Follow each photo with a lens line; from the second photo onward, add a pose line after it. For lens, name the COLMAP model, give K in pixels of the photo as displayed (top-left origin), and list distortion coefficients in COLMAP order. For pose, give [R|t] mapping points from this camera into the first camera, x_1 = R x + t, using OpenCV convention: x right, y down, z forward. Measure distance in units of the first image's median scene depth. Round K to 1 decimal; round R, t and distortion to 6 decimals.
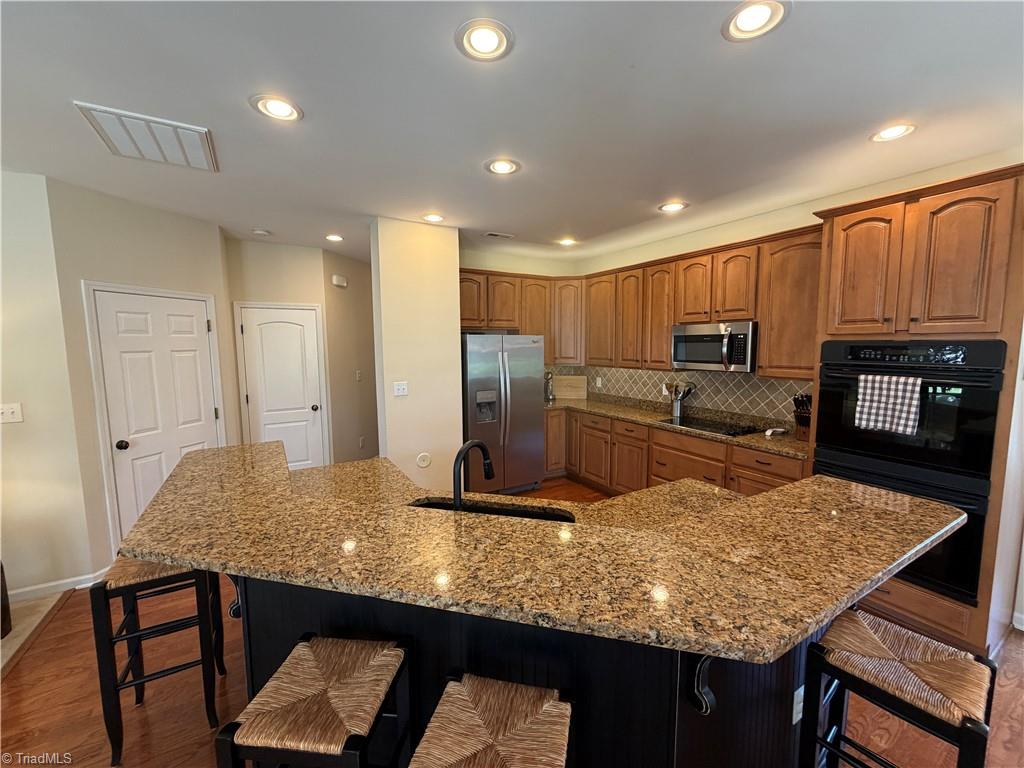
lens RADIAL K [[407.7, 0, 512.5], [0, 407.7, 386.2], [0, 0, 1]] dist [-0.001931, -0.000036]
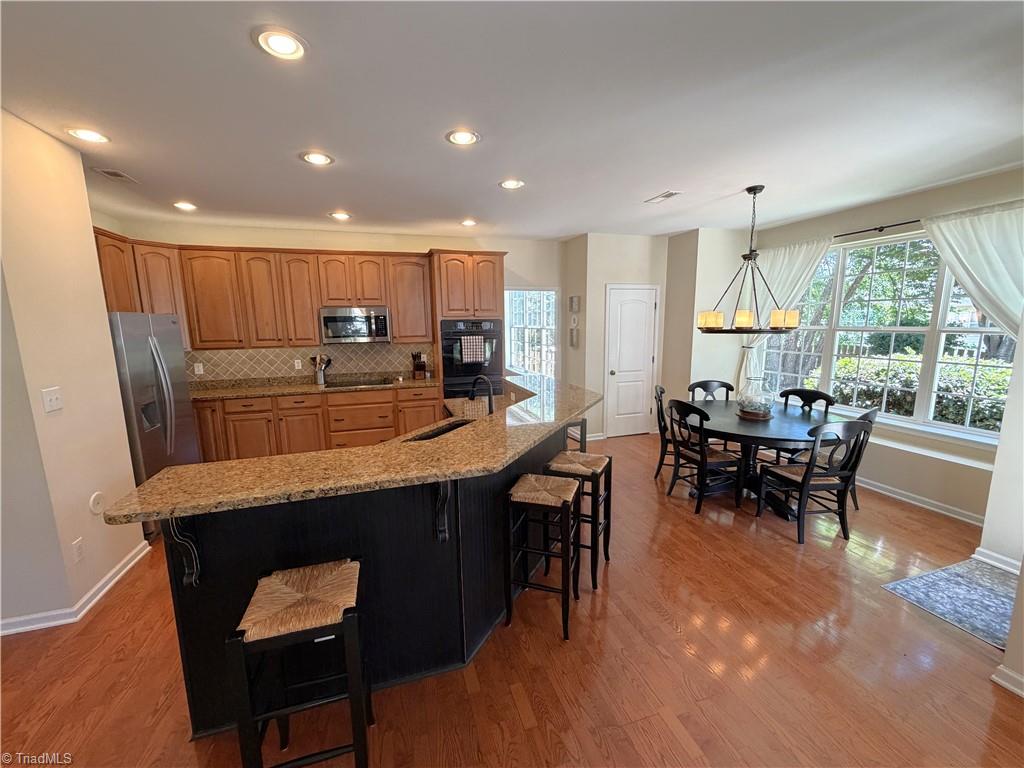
lens RADIAL K [[407.7, 0, 510.2], [0, 407.7, 383.9], [0, 0, 1]] dist [-0.001931, -0.000036]
pose [[0.234421, -0.149252, 0.960609, -0.713614], [0.114580, 0.985498, 0.125158, -0.014911], [-0.965359, 0.080727, 0.248123, 0.185968]]
